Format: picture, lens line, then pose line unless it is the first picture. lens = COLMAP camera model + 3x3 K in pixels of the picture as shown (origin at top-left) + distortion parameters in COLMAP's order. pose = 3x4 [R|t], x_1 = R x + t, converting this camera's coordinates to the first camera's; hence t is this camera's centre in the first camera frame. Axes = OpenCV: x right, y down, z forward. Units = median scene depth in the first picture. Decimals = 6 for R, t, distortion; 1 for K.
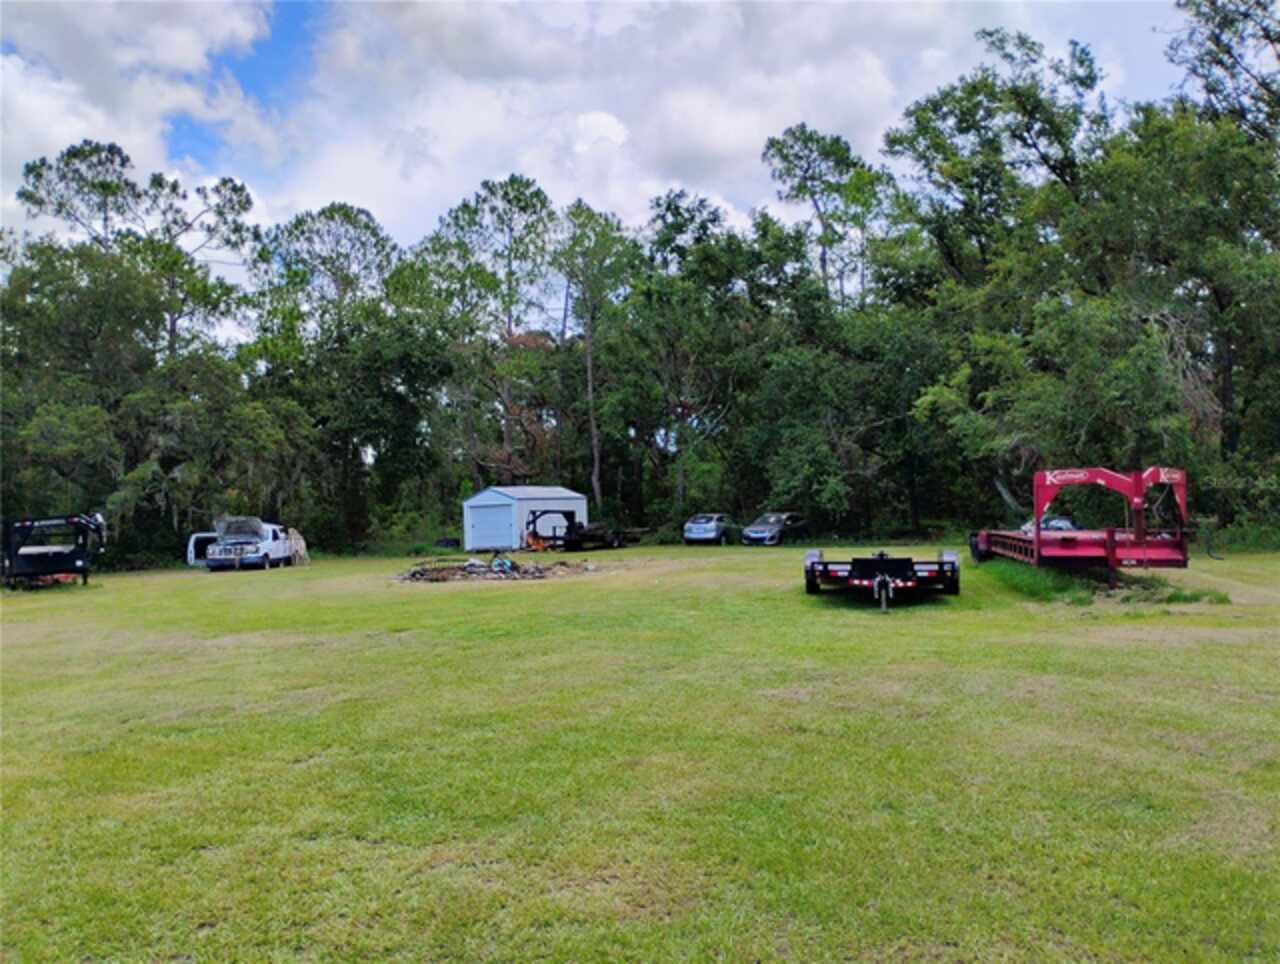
lens RADIAL K [[1062.5, 0, 632.2], [0, 1062.5, 486.7], [0, 0, 1]] dist [0.050324, -0.080574]
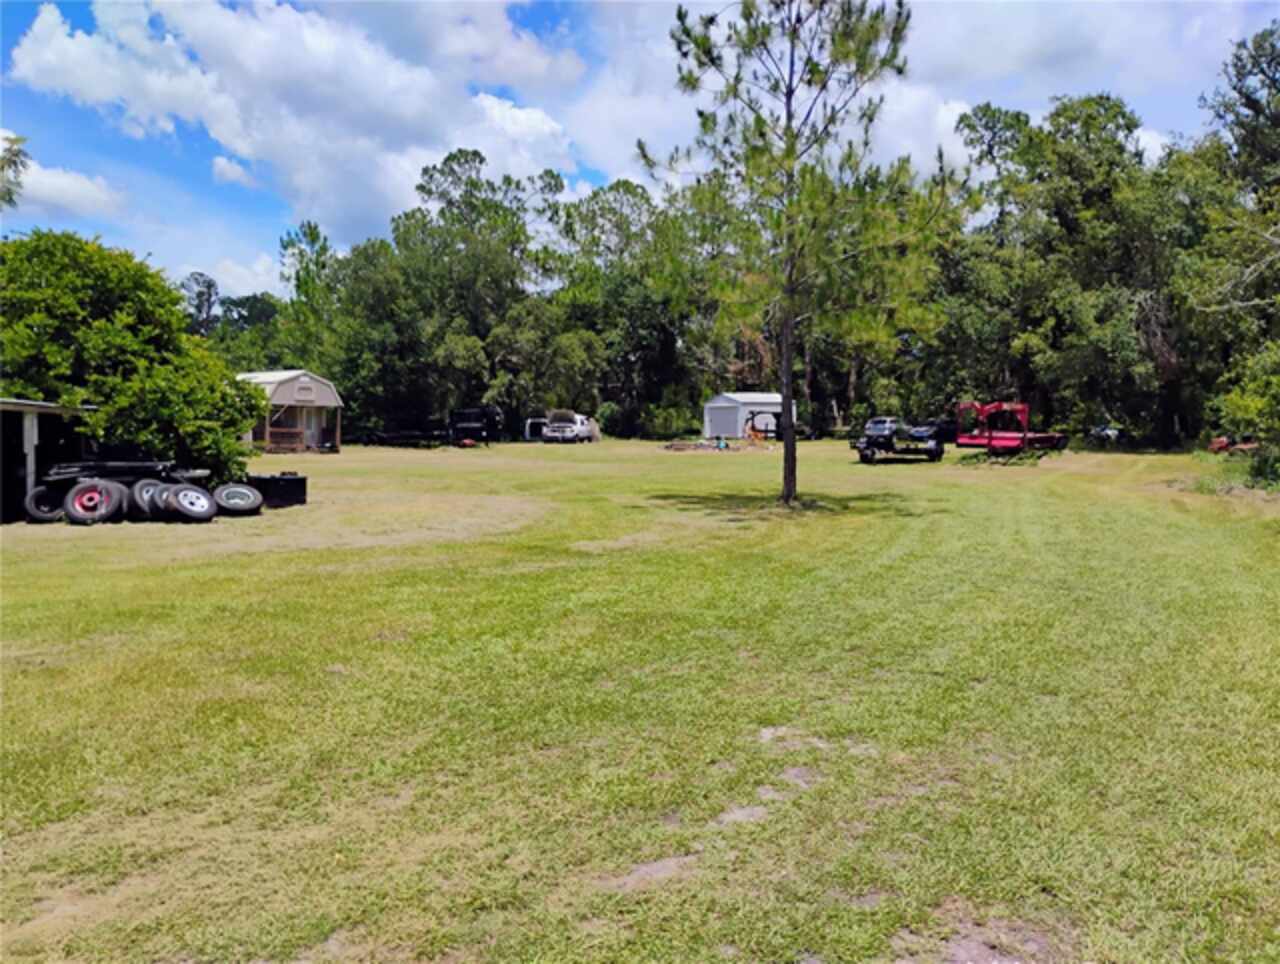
lens RADIAL K [[1062.5, 0, 635.2], [0, 1062.5, 486.5], [0, 0, 1]] dist [0.050324, -0.080574]
pose [[0.971492, 0.047742, -0.232214, 0.087358], [-0.025115, 0.994727, 0.099439, -0.014273], [0.235737, -0.090772, 0.967568, -0.403626]]
